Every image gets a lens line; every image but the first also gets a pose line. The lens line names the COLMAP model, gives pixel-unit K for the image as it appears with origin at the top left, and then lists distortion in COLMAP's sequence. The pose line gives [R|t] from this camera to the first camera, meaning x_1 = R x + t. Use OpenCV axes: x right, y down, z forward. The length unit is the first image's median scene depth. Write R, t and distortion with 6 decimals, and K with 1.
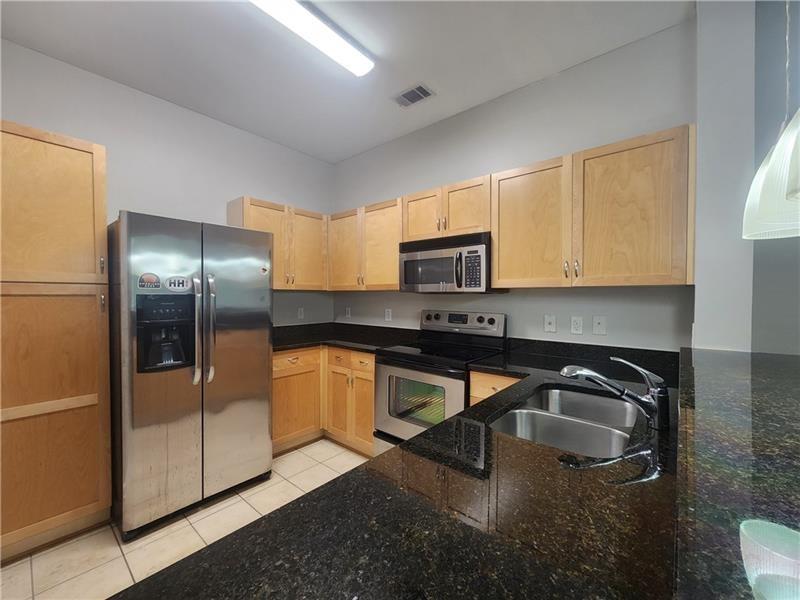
lens RADIAL K [[326.8, 0, 400.0], [0, 326.8, 300.0], [0, 0, 1]] dist [-0.003540, -0.000123]
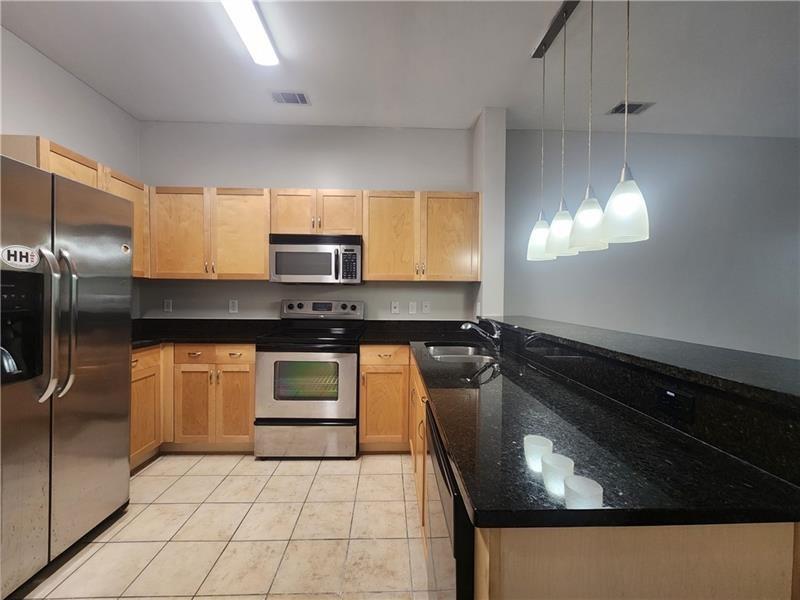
lens RADIAL K [[326.8, 0, 400.0], [0, 326.8, 300.0], [0, 0, 1]] dist [-0.003540, -0.000123]
pose [[0.740446, -0.005942, 0.672090, -0.418956], [0.001778, 0.999975, 0.006882, 0.028265], [-0.672114, -0.003900, 0.740438, -0.030928]]
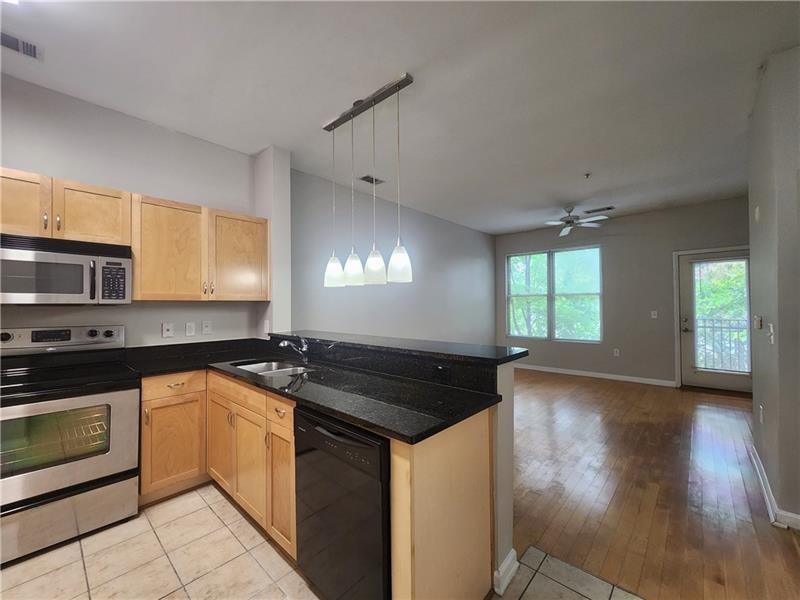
lens RADIAL K [[326.8, 0, 400.0], [0, 326.8, 300.0], [0, 0, 1]] dist [-0.003540, -0.000123]
pose [[0.028242, 0.014368, 0.999498, -0.672117], [0.020259, 0.999683, -0.014943, -0.003815], [-0.999396, 0.020671, 0.027942, 0.098108]]
